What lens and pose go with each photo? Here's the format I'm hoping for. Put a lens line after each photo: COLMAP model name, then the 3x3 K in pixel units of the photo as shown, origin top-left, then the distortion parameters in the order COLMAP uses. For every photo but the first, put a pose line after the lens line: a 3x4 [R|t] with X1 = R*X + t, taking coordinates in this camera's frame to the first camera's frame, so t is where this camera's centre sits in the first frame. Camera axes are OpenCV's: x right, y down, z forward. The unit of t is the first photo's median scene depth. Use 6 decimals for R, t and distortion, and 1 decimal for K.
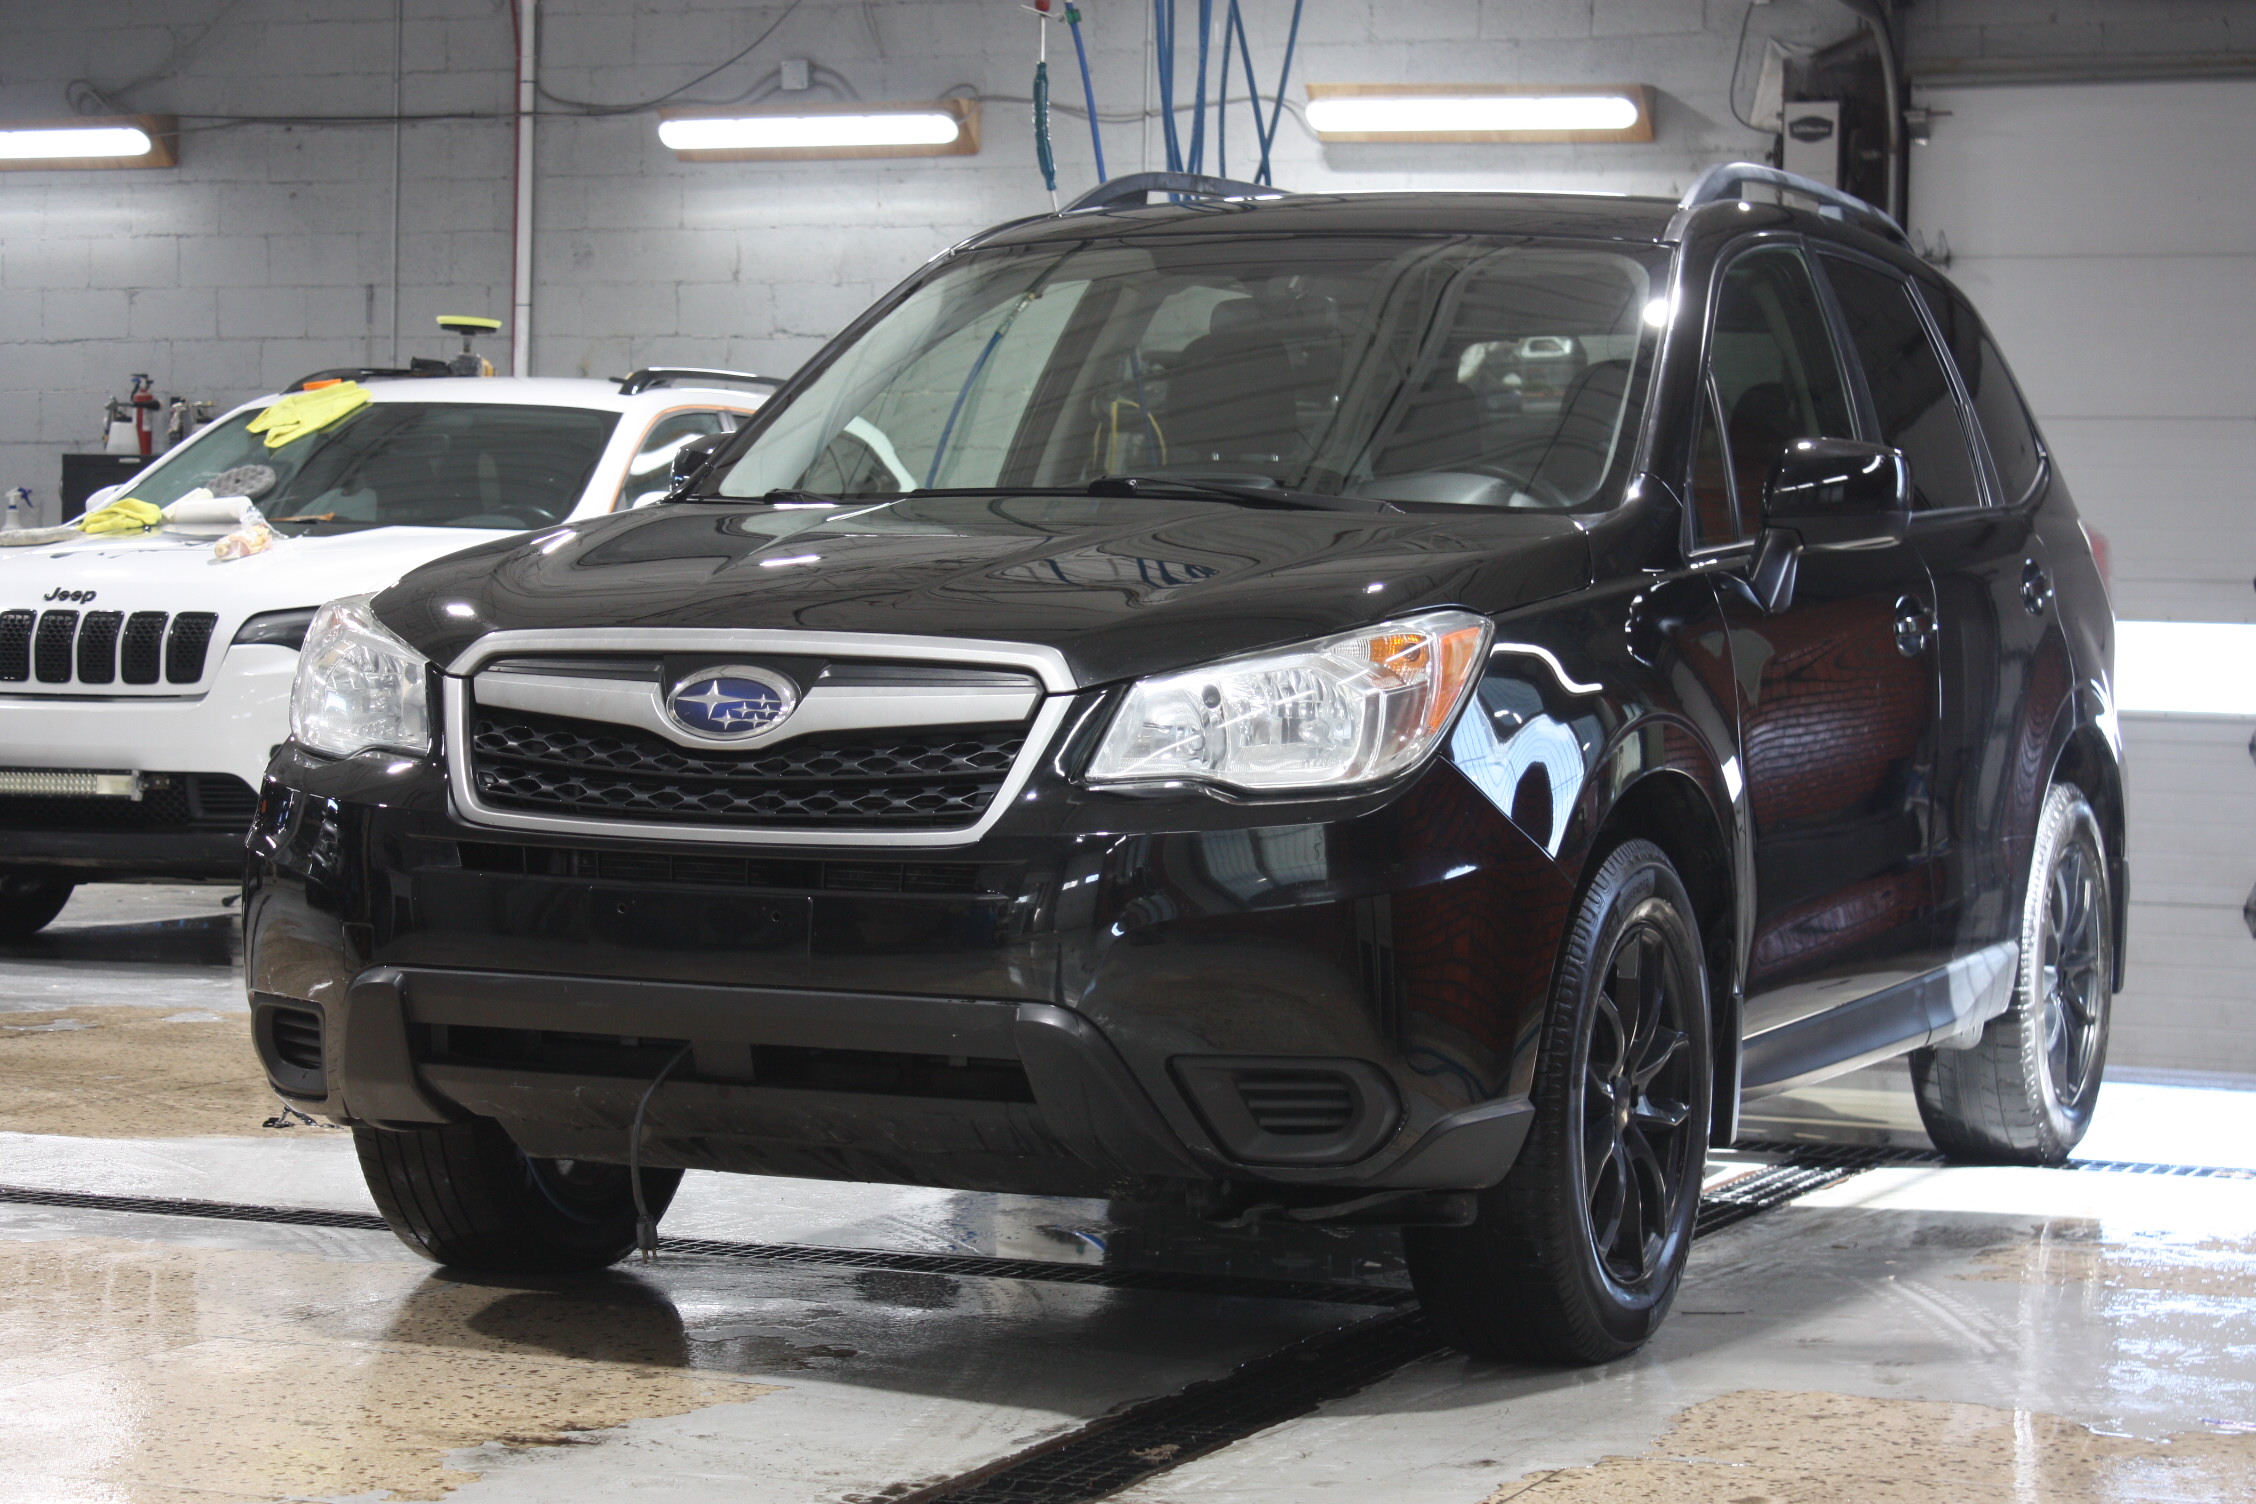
lens RADIAL K [[4849.0, 0, 1125.8], [0, 4849.0, 758.0], [0, 0, 1]] dist [0.024340, 0.000000]
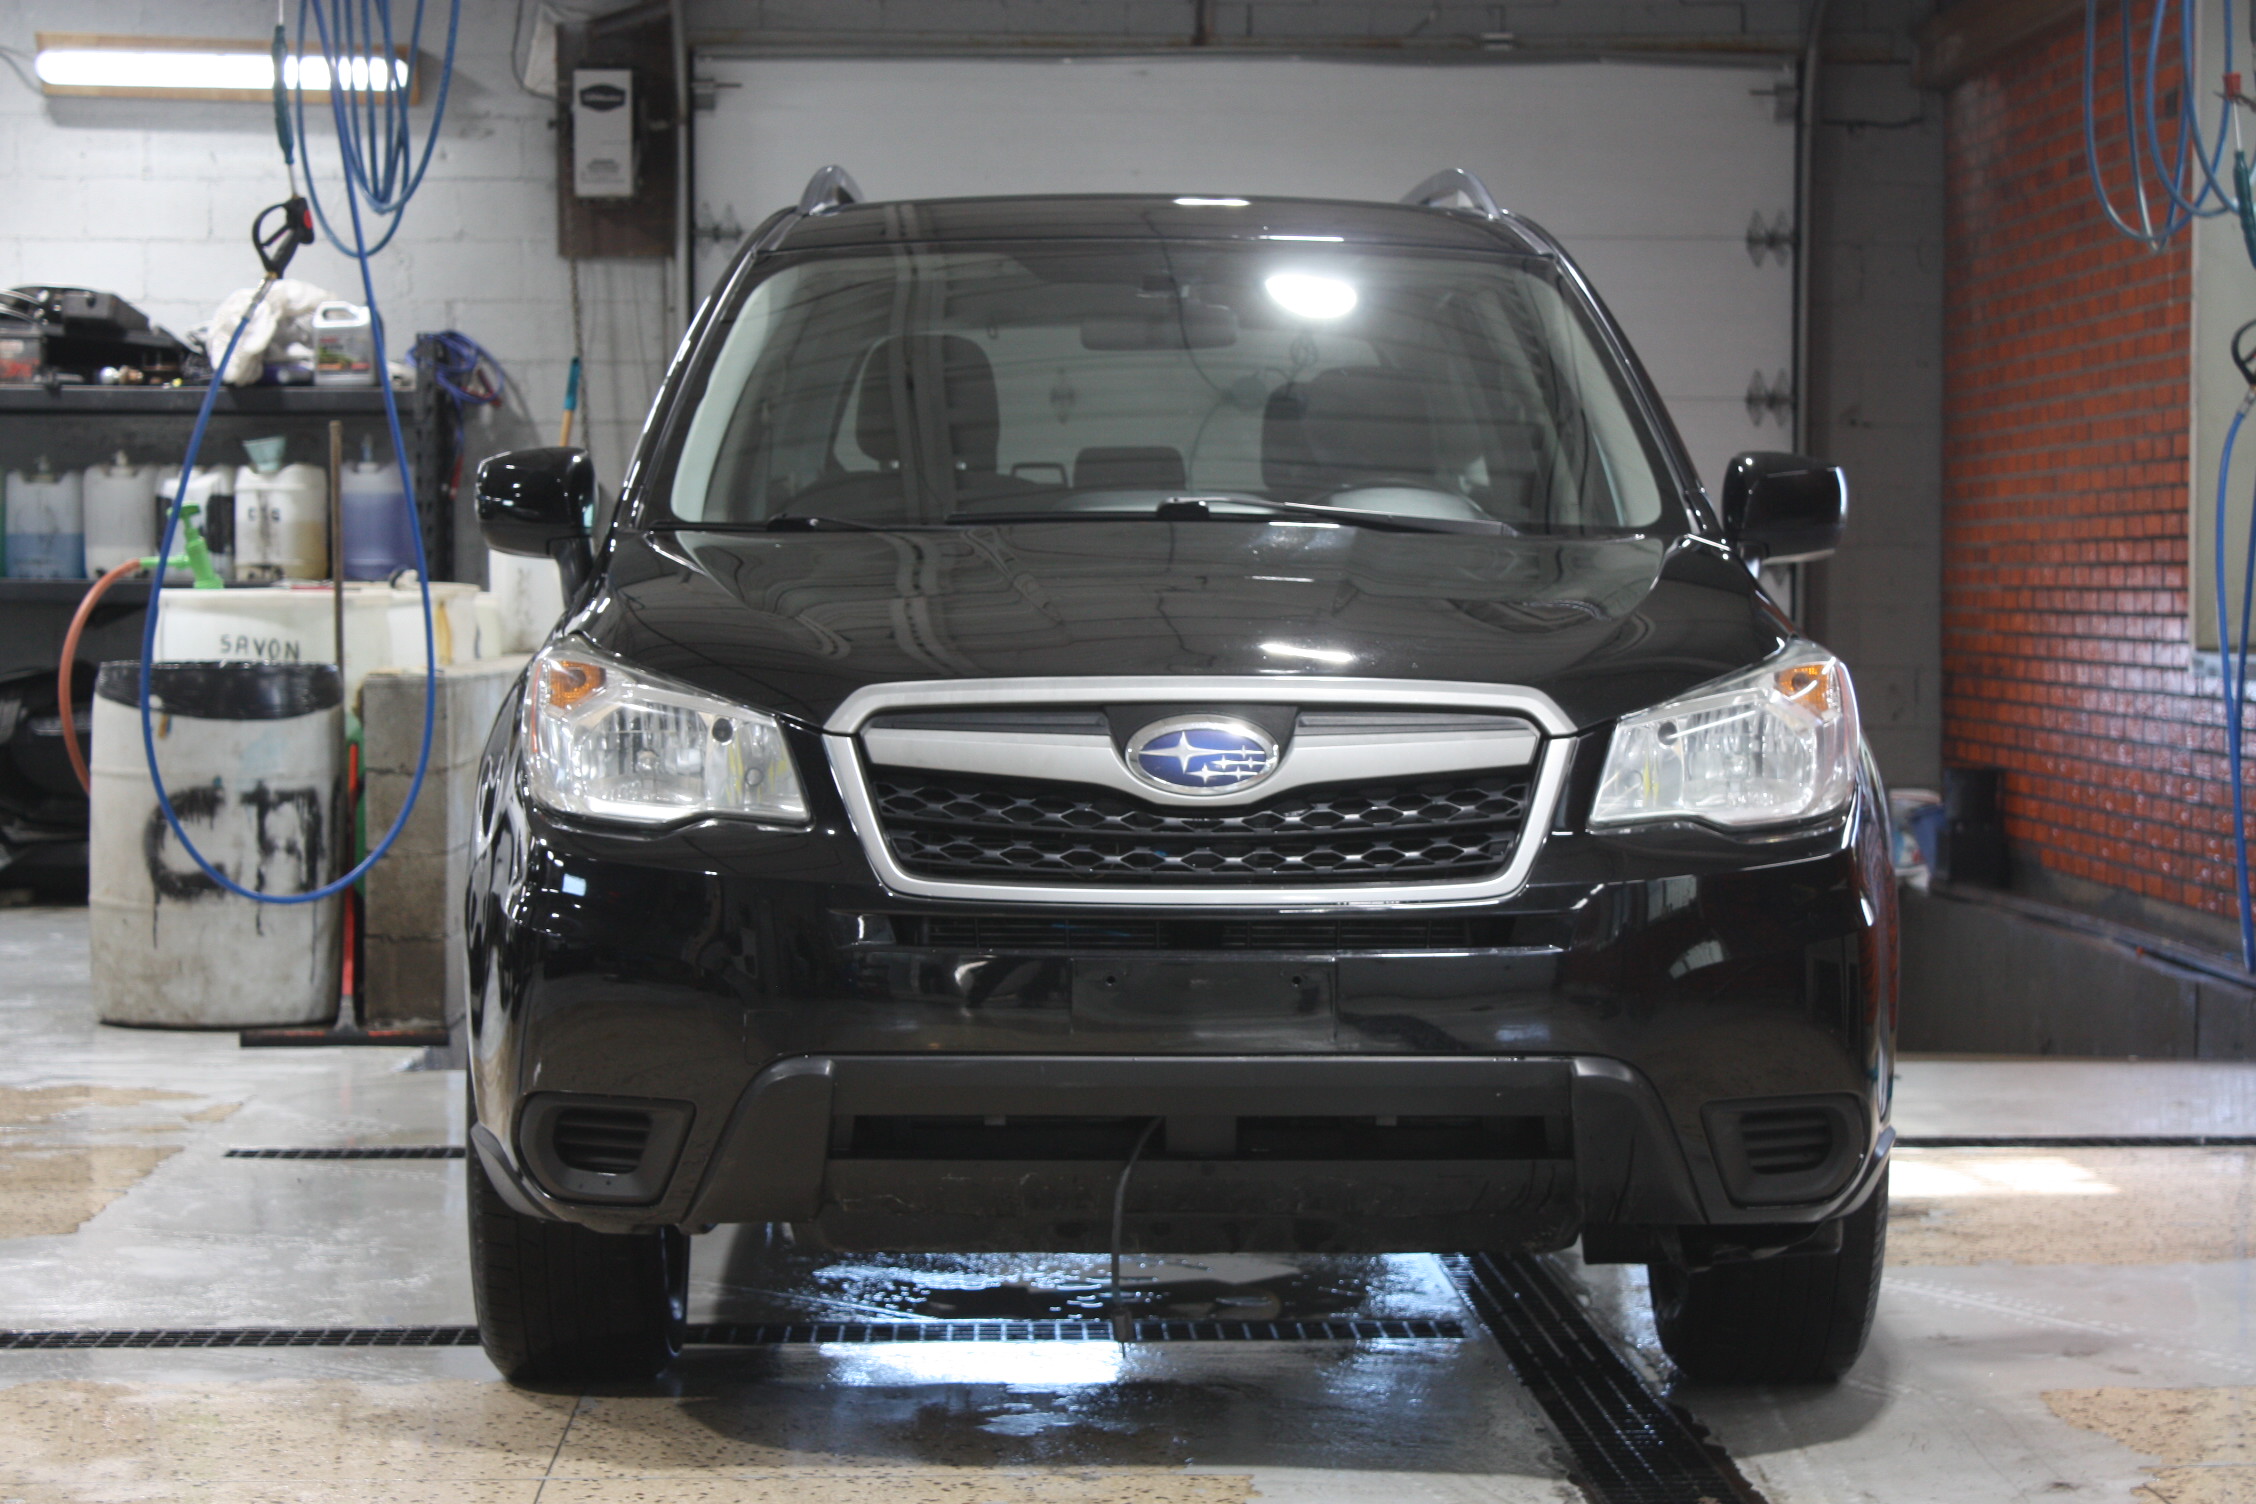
lens RADIAL K [[4909.2, 0, 1127.0], [0, 4909.2, 742.8], [0, 0, 1]] dist [0.052722, 0.000000]
pose [[0.906338, -0.031923, 0.421345, -0.479874], [0.028416, 0.999490, 0.014600, -0.027270], [-0.421596, -0.001260, 0.906783, 0.136790]]
